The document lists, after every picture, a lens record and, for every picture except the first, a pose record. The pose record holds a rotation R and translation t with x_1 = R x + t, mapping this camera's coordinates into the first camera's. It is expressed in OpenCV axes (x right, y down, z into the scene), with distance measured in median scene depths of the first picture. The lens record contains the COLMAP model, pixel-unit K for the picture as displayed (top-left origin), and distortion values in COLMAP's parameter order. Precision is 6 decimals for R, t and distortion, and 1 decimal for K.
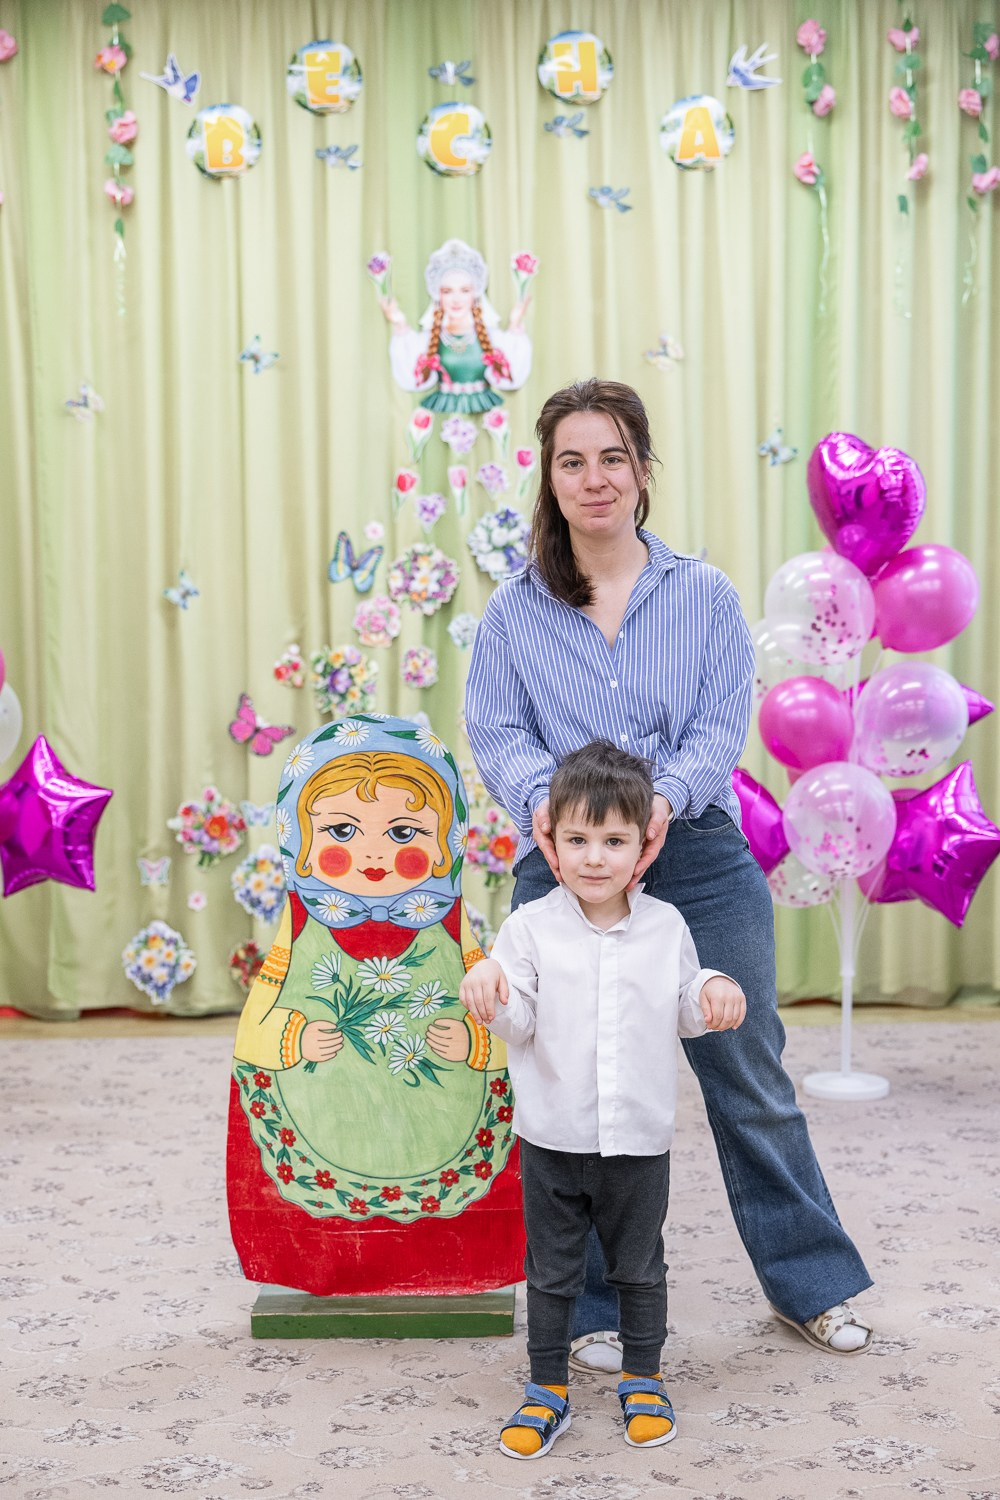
lens RADIAL K [[2315.9, 0, 498.1], [0, 2315.9, 767.5], [0, 0, 1]] dist [0.005430, 0.000000]
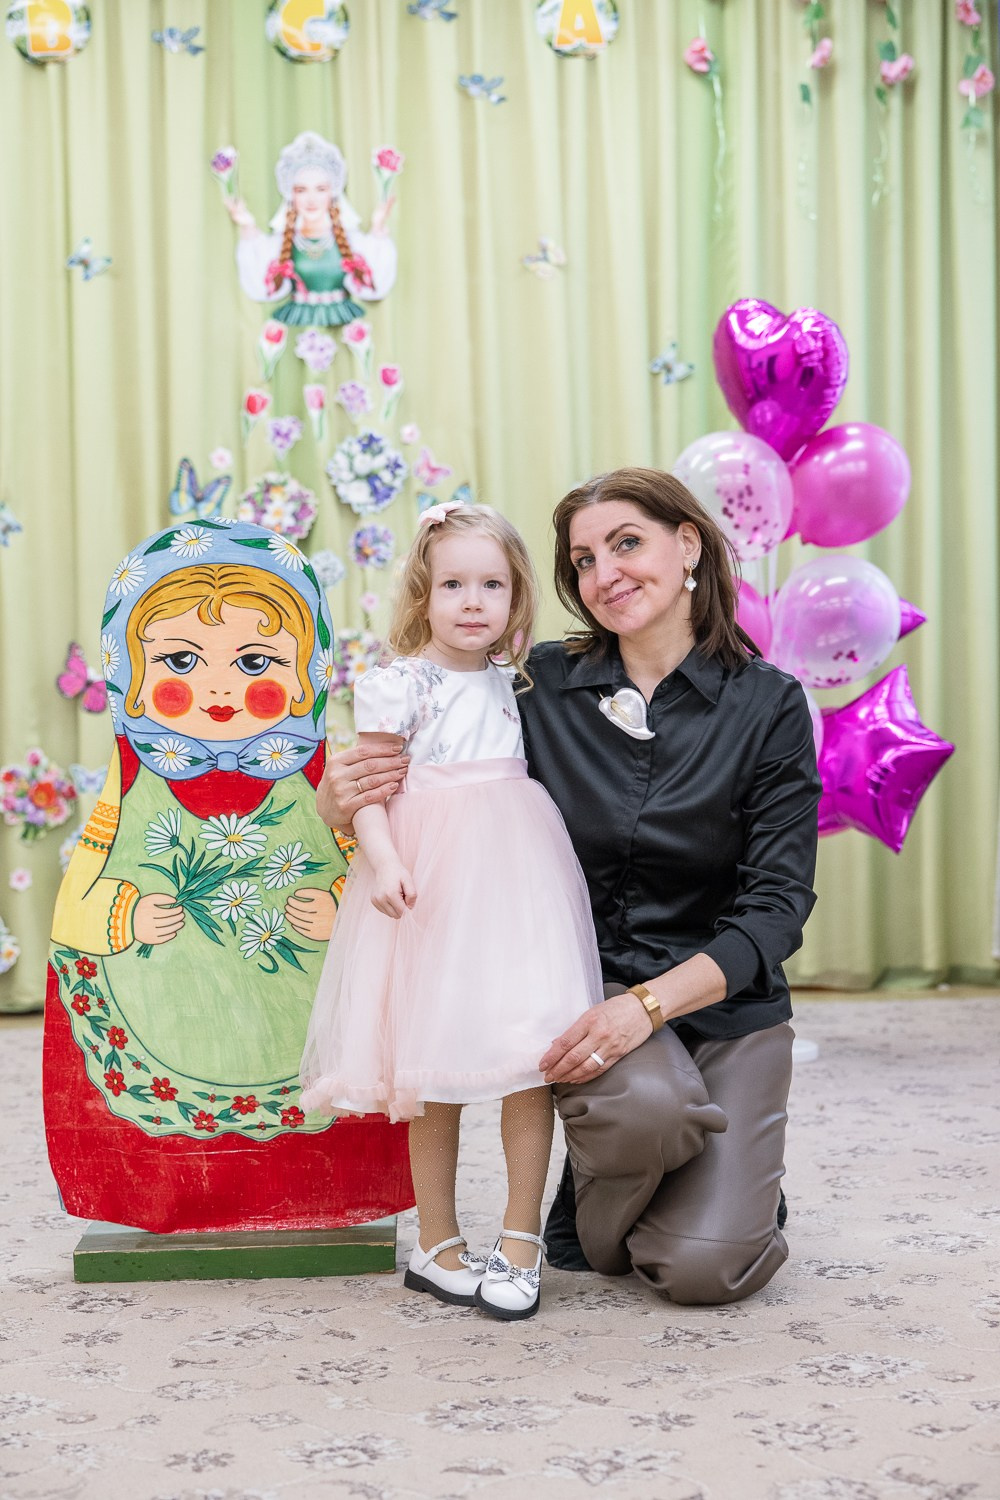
lens RADIAL K [[2433.3, 0, 467.6], [0, 2433.3, 739.3], [0, 0, 1]] dist [0.005267, 0.000000]
pose [[0.998882, -0.010185, 0.046158, -0.003247], [0.012859, 0.998234, -0.057998, 0.061356], [-0.045485, 0.058527, 0.997249, 0.073486]]
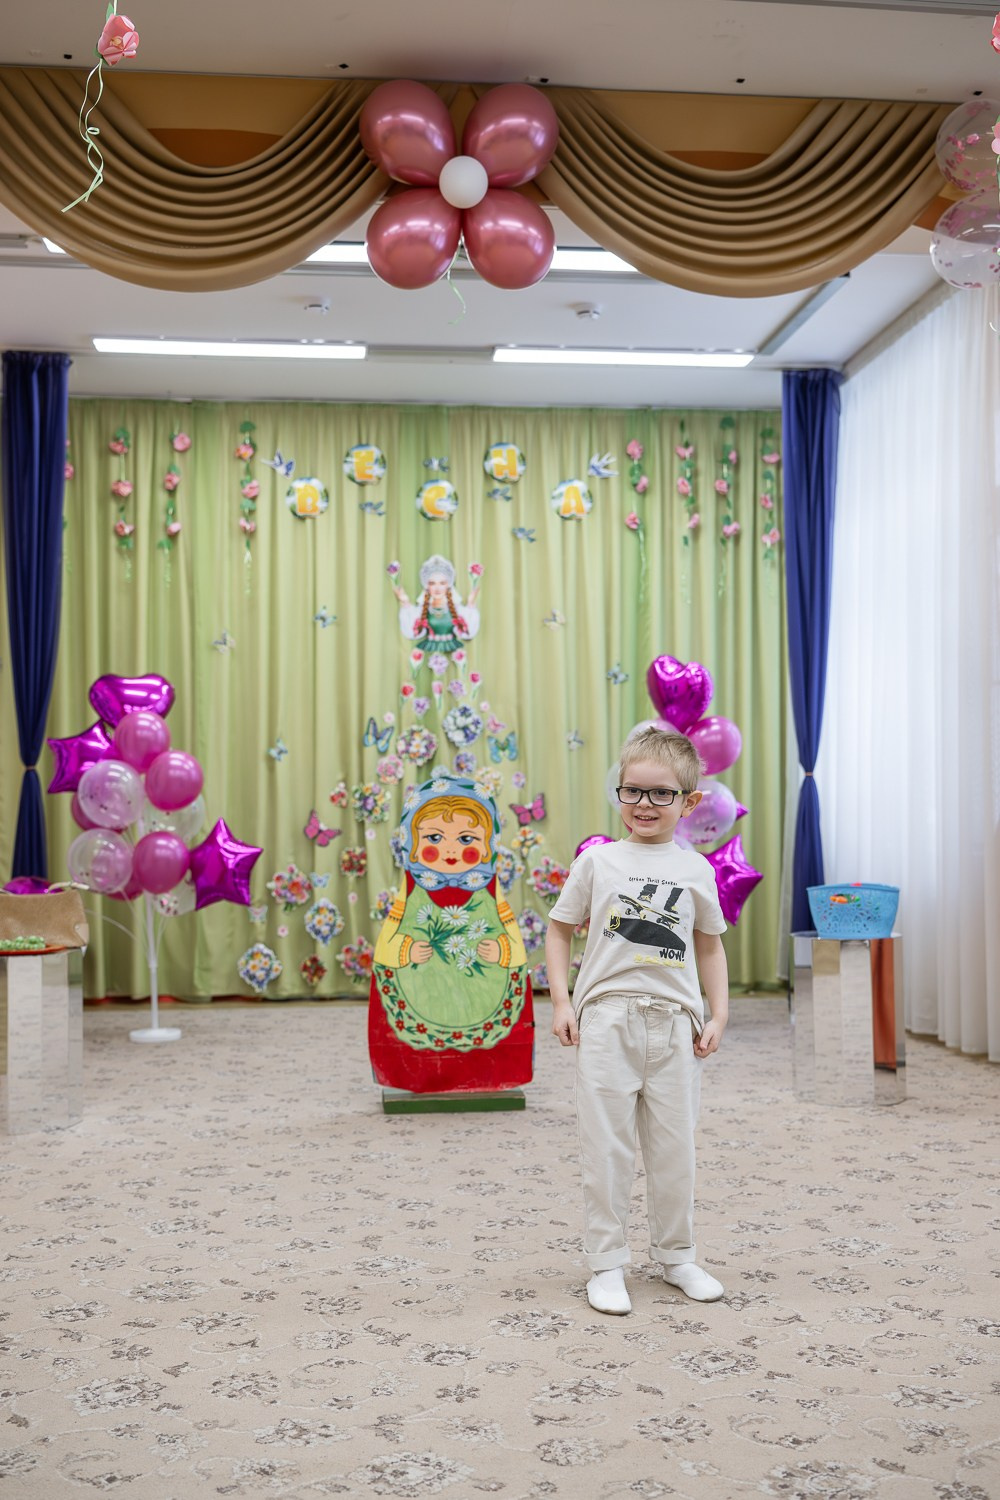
lens RADIAL K [[1502.6, 0, 489.5], [0, 1502.6, 766.1], [0, 0, 1]] dist [-0.000588, 0.000000]
pose [[0.996792, 0.009114, 0.079520, -0.068783], [-0.000388, 0.994034, -0.109071, 0.058602], [-0.080040, 0.108690, 0.990848, -0.127586]]
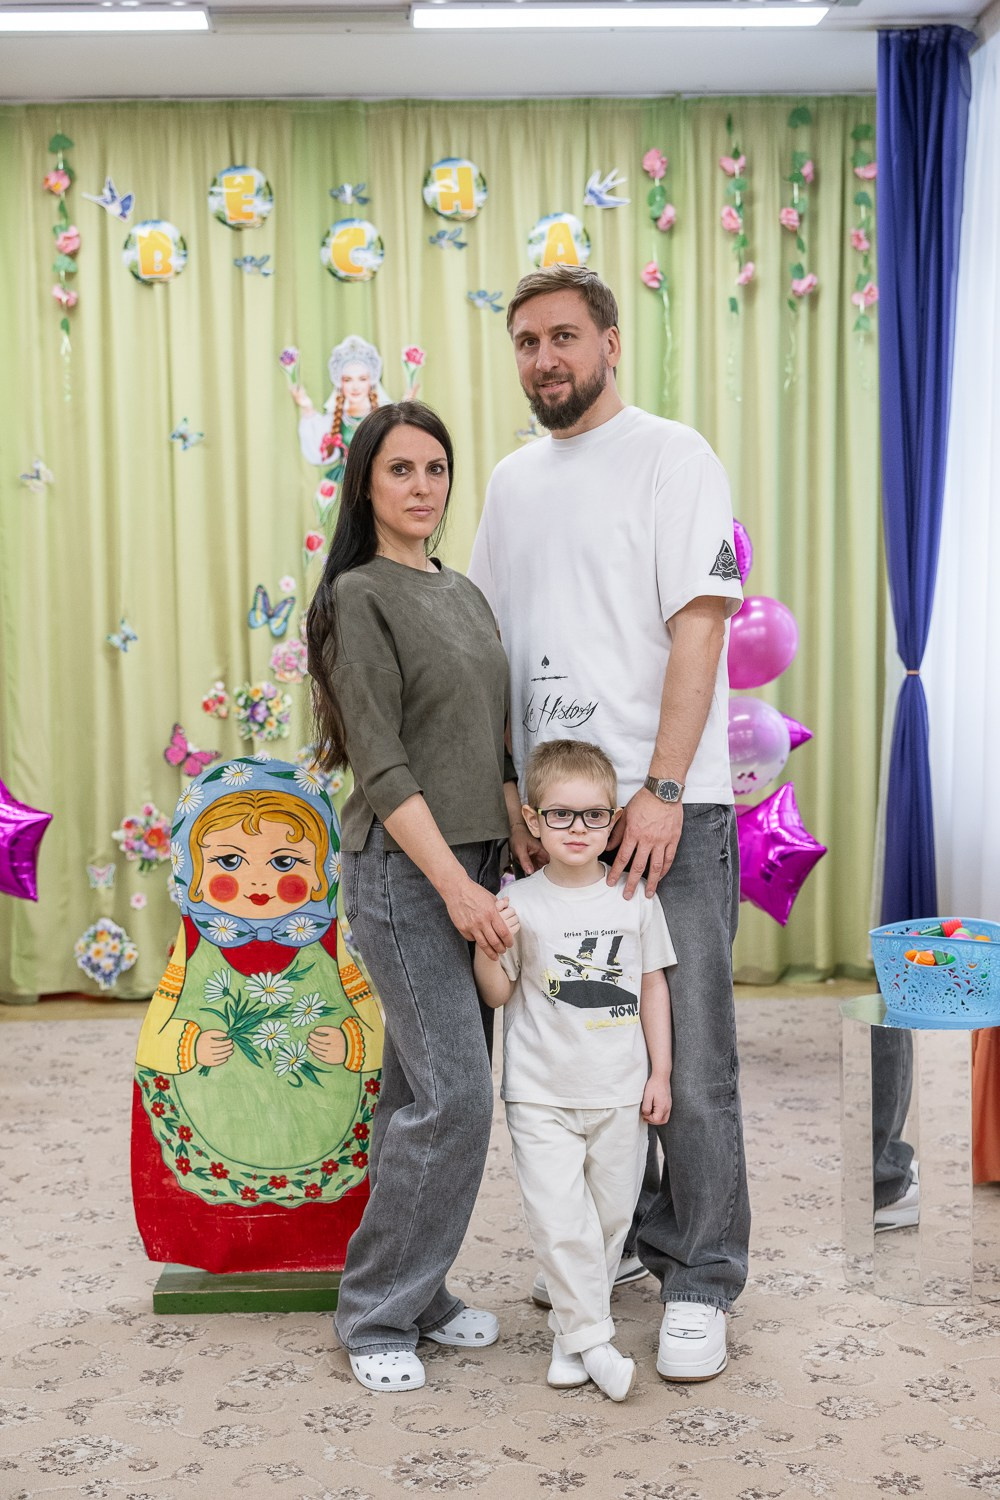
lens RADIAL K [[1864.9, 0, 477.6], [0, 1864.9, 767.4], [0, 0, 1]] dist [-0.004869, 0.000000]
pose [[0.999557, -0.008141, 0.028621, 0.015308], [0.008086, 0.999965, 0.002038, -0.010699], [-0.028636, -0.001806, 0.999588, 0.054338]]
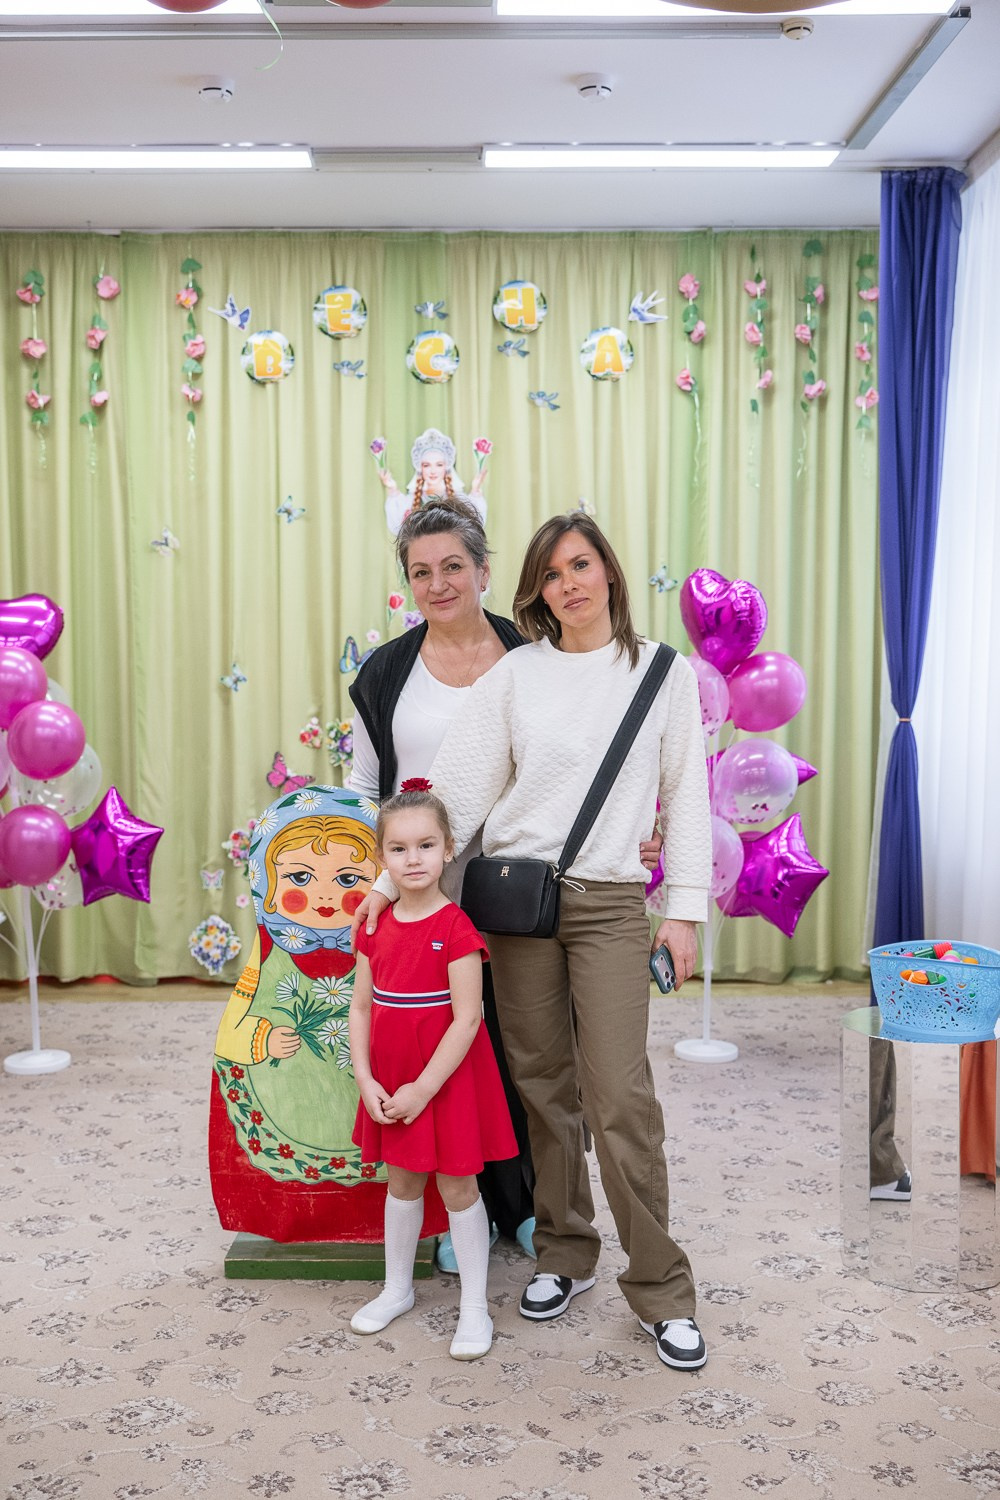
lens RADIAL K [[1502.6, 0, 488.4], [0, 1502.6, 752.6], [0, 0, 1]] dist [-0.000588, 0.000000]
pose [[0.999929, 0.009773, -0.006798, 0.023126], [-0.009915, 0.999726, -0.021202, -0.014080], [0.006589, 0.021268, 0.999752, 0.100514]]
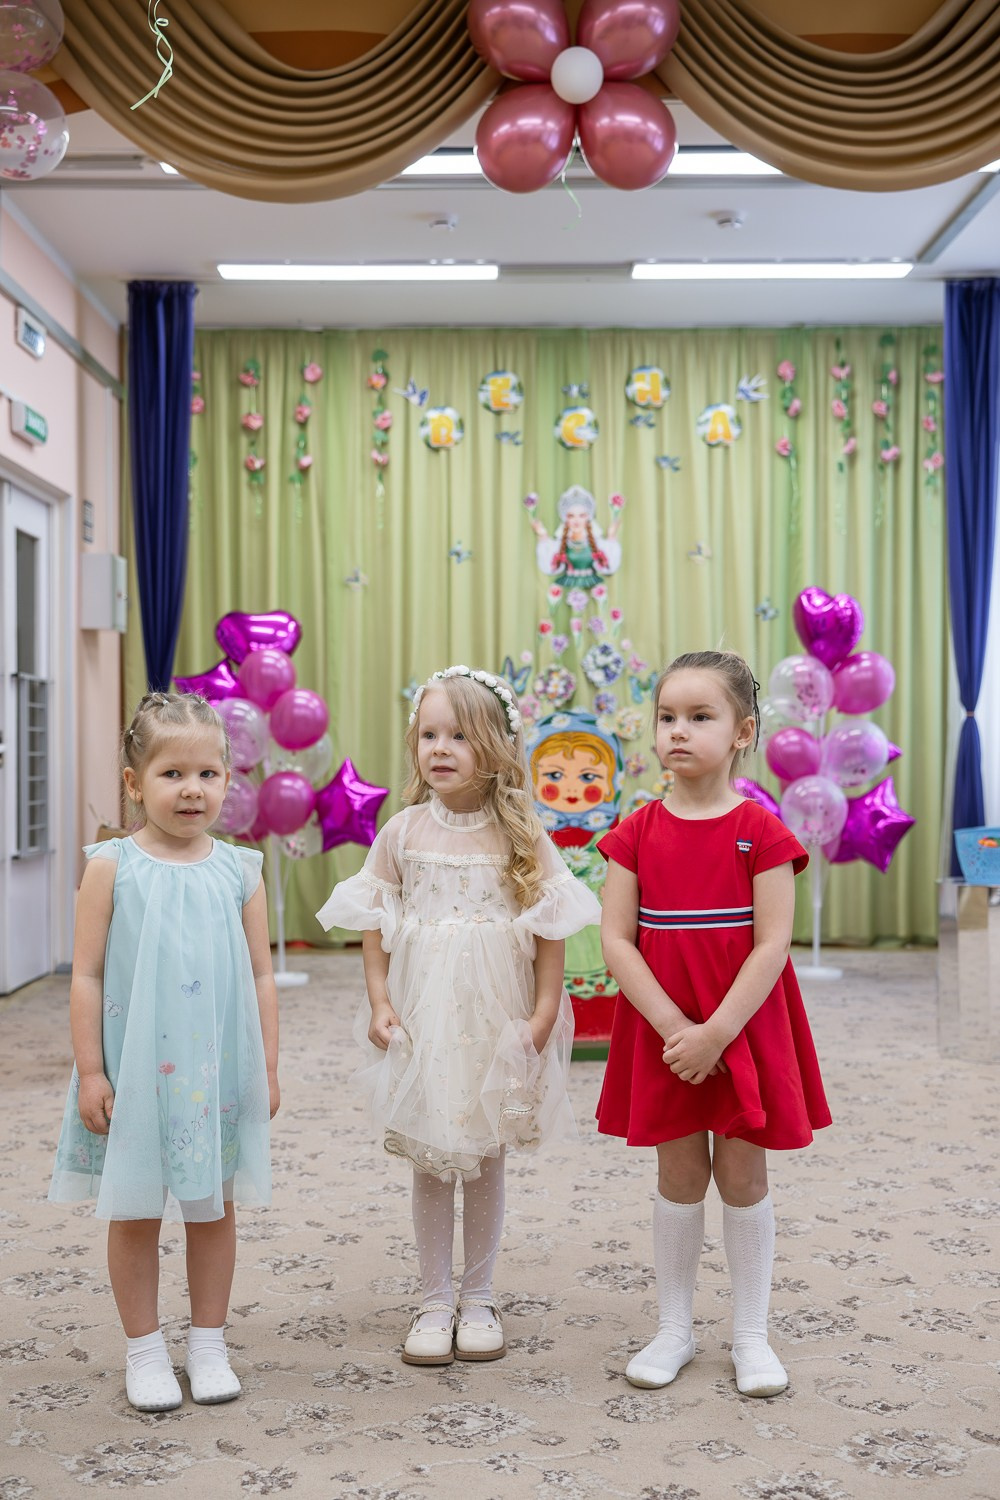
lens RADIAL K [[1548.9, 0, 512.2], [0, 1548.9, 761.5], [0, 0, 1]] dist [-0.002399, 0.000000]
pose [[0.999850, 0.009274, -0.014608, -0.047243], [-0.010411, 0.996760, -0.079753, 0.064468], [0.013821, 0.079893, 0.996708, -0.116551]]
